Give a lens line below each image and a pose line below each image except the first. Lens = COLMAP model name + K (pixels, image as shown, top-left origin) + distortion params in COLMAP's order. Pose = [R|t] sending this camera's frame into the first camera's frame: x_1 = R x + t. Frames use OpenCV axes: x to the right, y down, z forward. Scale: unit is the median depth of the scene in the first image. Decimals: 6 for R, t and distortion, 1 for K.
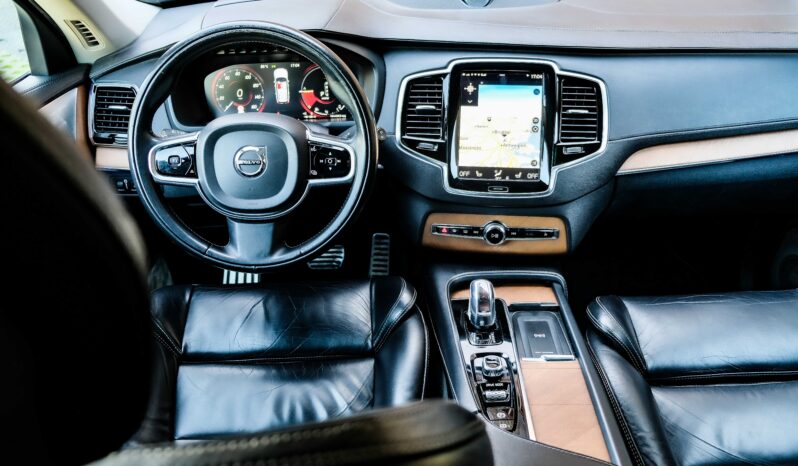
lens RADIAL K [[617.5, 0, 399.0], [0, 617.5, 233.0], [0, 0, 1]] dist [-0.042453, 0.008133]
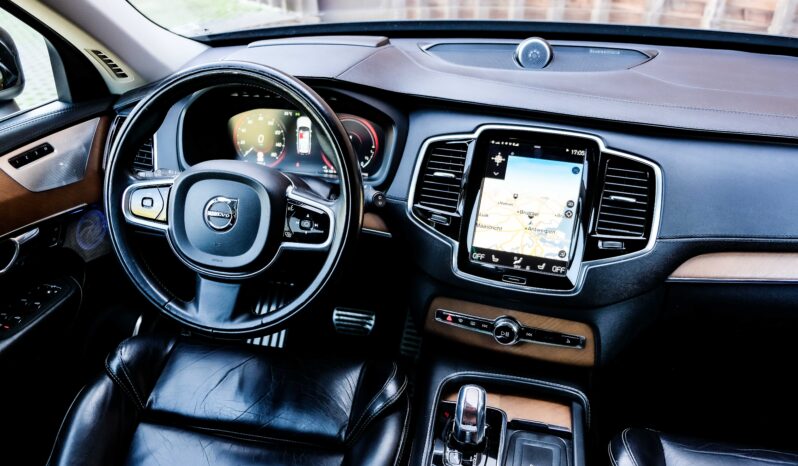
lens RADIAL K [[617.5, 0, 399.0], [0, 617.5, 233.0], [0, 0, 1]] dist [-0.042453, 0.008133]
pose [[0.973565, 0.122889, -0.192533, 0.160703], [-0.139524, 0.987350, -0.075318, -0.048232], [0.180841, 0.100190, 0.978396, 0.143073]]
